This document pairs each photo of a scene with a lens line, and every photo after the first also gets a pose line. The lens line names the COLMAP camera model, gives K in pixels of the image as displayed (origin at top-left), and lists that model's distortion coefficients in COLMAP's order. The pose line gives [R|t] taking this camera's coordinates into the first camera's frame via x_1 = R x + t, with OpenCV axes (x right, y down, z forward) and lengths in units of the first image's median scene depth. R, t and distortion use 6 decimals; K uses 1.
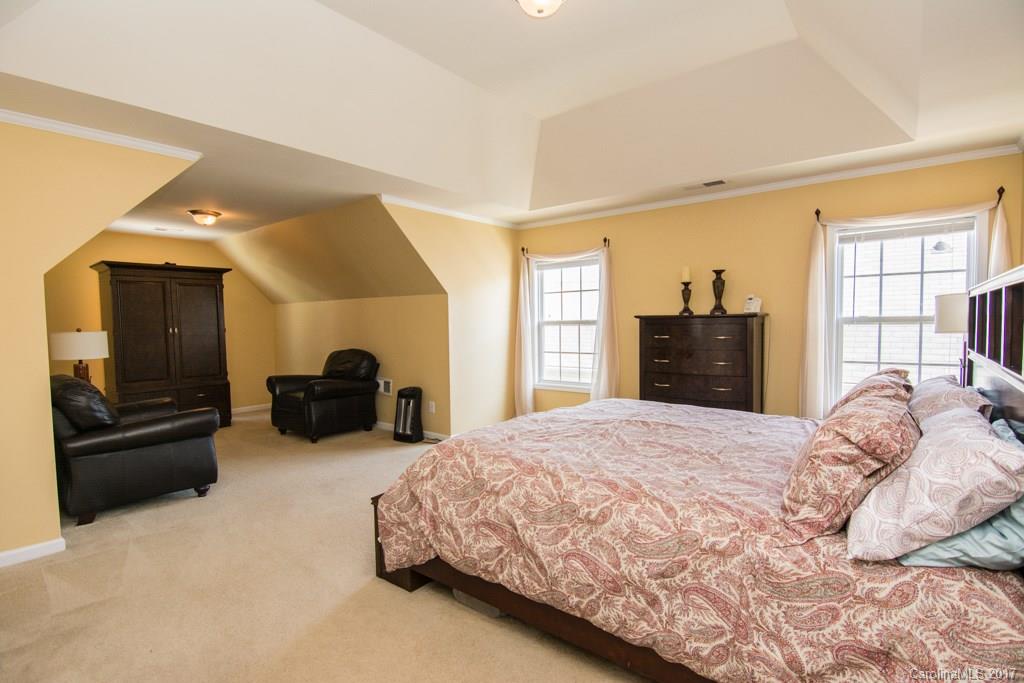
lens RADIAL K [[496.7, 0, 513.9], [0, 496.7, 341.7], [0, 0, 1]] dist [-0.009807, -0.002635]
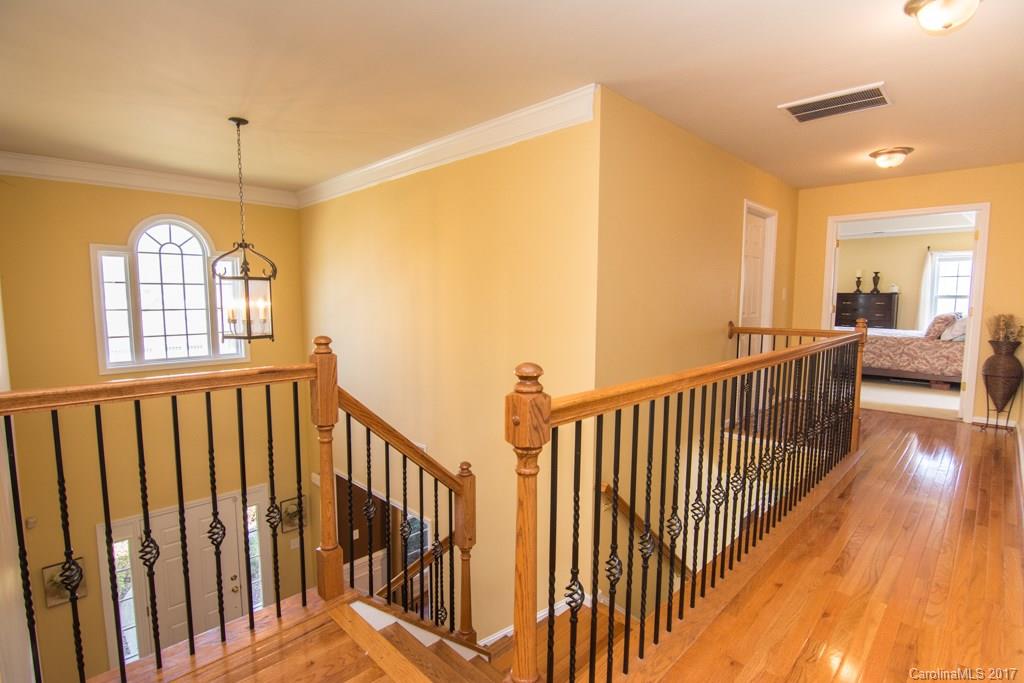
lens RADIAL K [[496.7, 0, 509.6], [0, 496.7, 346.9], [0, 0, 1]] dist [-0.009807, -0.002635]
pose [[0.993787, 0.028689, -0.107537, -0.929099], [-0.022094, 0.997830, 0.062026, 0.082215], [0.109083, -0.059265, 0.992264, -1.316454]]
